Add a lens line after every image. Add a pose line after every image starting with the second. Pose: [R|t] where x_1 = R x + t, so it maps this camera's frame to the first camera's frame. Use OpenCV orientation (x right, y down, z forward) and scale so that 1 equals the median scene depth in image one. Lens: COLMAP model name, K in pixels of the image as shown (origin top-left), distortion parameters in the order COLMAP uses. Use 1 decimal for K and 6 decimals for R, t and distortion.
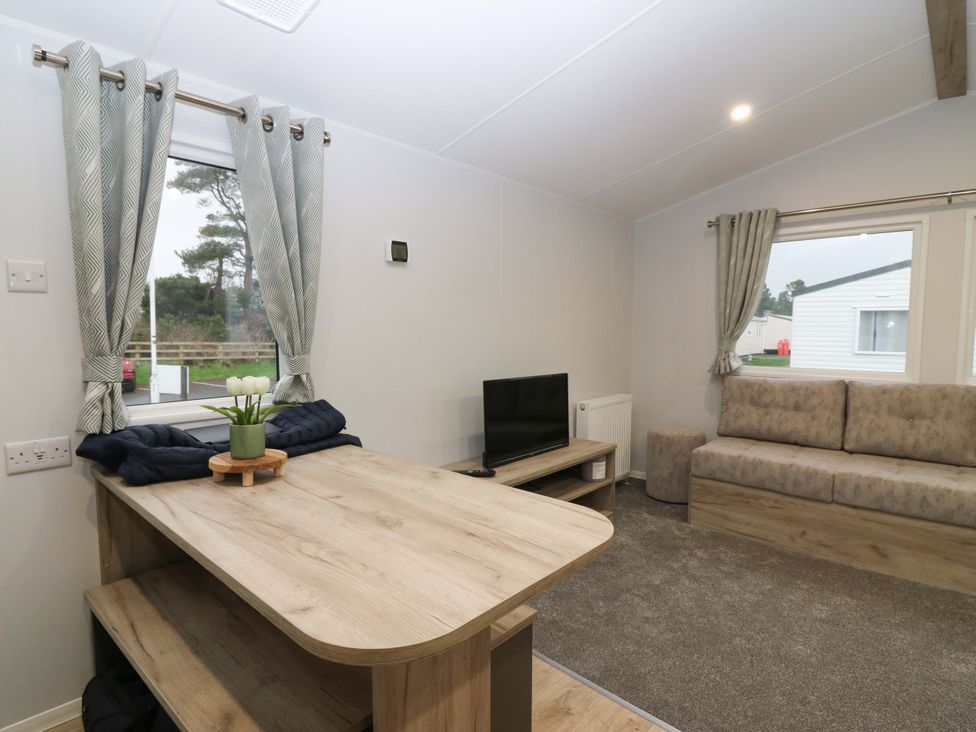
lens RADIAL K [[525.1, 0, 507.4], [0, 525.1, 368.0], [0, 0, 1]] dist [0.004395, -0.019841]
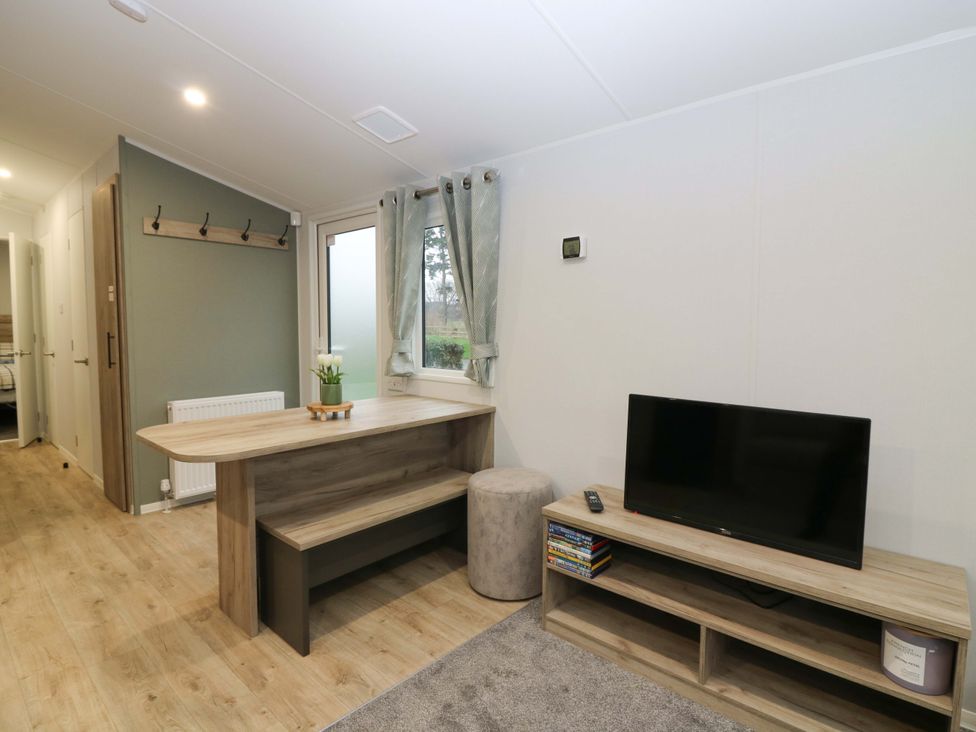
lens RADIAL K [[525.1, 0, 507.4], [0, 525.1, 368.0], [0, 0, 1]] dist [0.004395, -0.019841]
pose [[-0.011927, 0.072141, -0.997323, 0.359057], [-0.081967, 0.993967, 0.072878, -0.027029], [0.996564, 0.082617, -0.005942, 0.409972]]
